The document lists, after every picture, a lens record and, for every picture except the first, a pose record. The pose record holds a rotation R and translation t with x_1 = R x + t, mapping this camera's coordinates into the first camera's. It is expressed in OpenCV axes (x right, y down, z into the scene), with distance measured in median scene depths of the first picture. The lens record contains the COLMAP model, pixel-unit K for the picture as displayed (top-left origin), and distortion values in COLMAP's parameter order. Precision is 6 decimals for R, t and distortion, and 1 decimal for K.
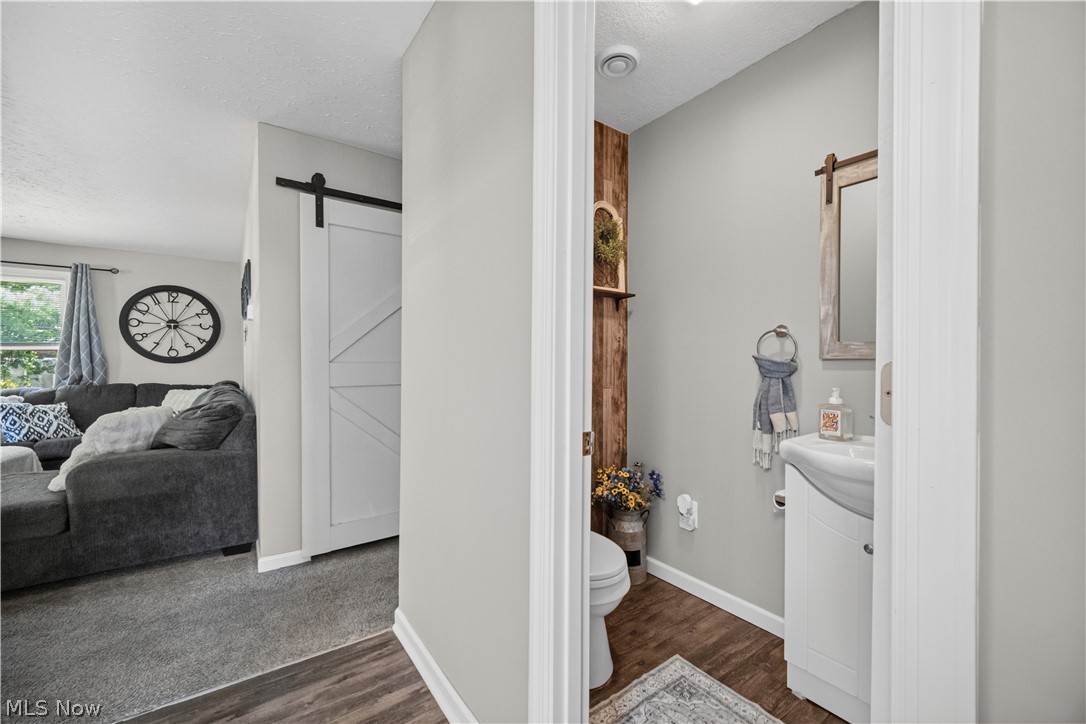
lens RADIAL K [[430.7, 0, 537.5], [0, 430.7, 364.8], [0, 0, 1]] dist [-0.002232, 0.001126]
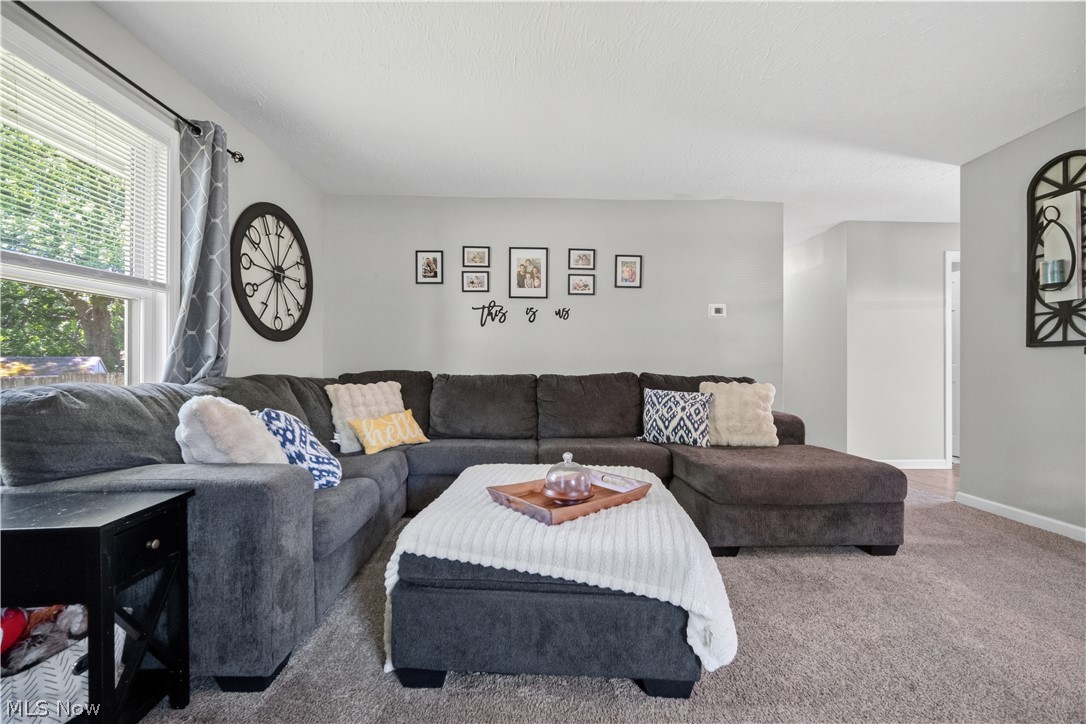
lens RADIAL K [[430.7, 0, 541.4], [0, 430.7, 365.7], [0, 0, 1]] dist [-0.002232, 0.001126]
pose [[0.552832, 0.008691, 0.833248, -1.214570], [-0.000191, 0.999947, -0.010303, 0.037740], [-0.833293, 0.005537, 0.552804, 0.411169]]
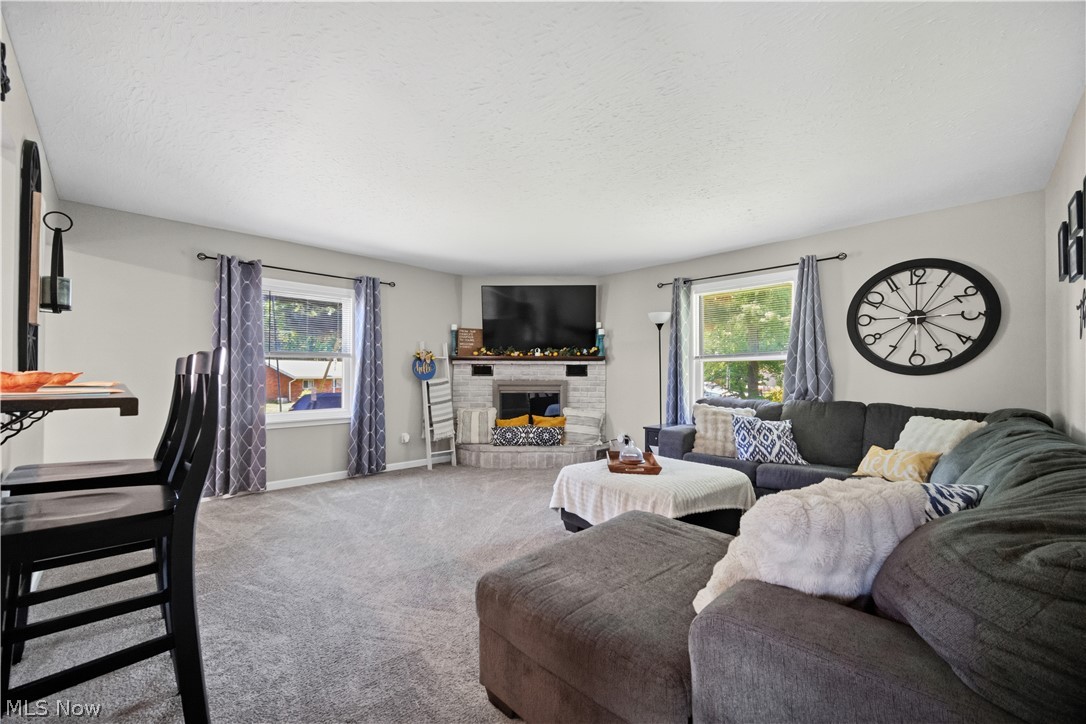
lens RADIAL K [[430.7, 0, 543.0], [0, 430.7, 369.1], [0, 0, 1]] dist [-0.002232, 0.001126]
pose [[0.157766, -0.004322, -0.987467, -0.299035], [-0.011281, 0.999917, -0.006179, -0.003036], [0.987412, 0.012114, 0.157705, 0.344149]]
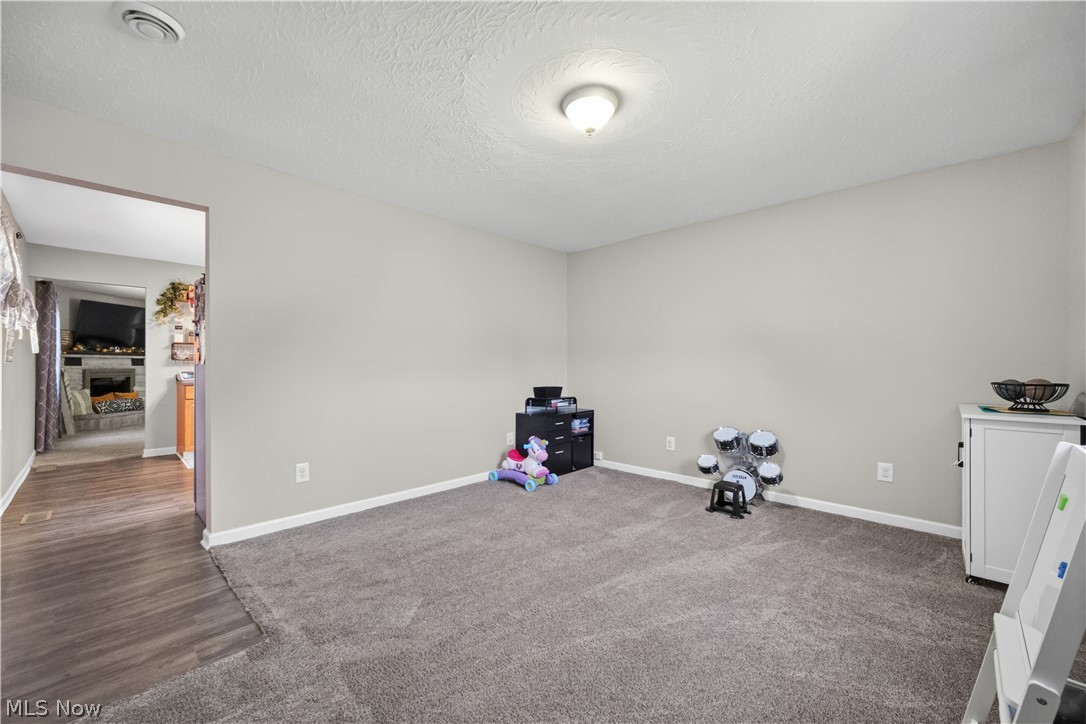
lens RADIAL K [[430.7, 0, 536.5], [0, 430.7, 363.0], [0, 0, 1]] dist [-0.002232, 0.001126]
pose [[0.981228, 0.009335, 0.192627, -0.148683], [-0.007258, 0.999908, -0.011484, 0.005703], [-0.192716, 0.009870, 0.981205, -1.489634]]
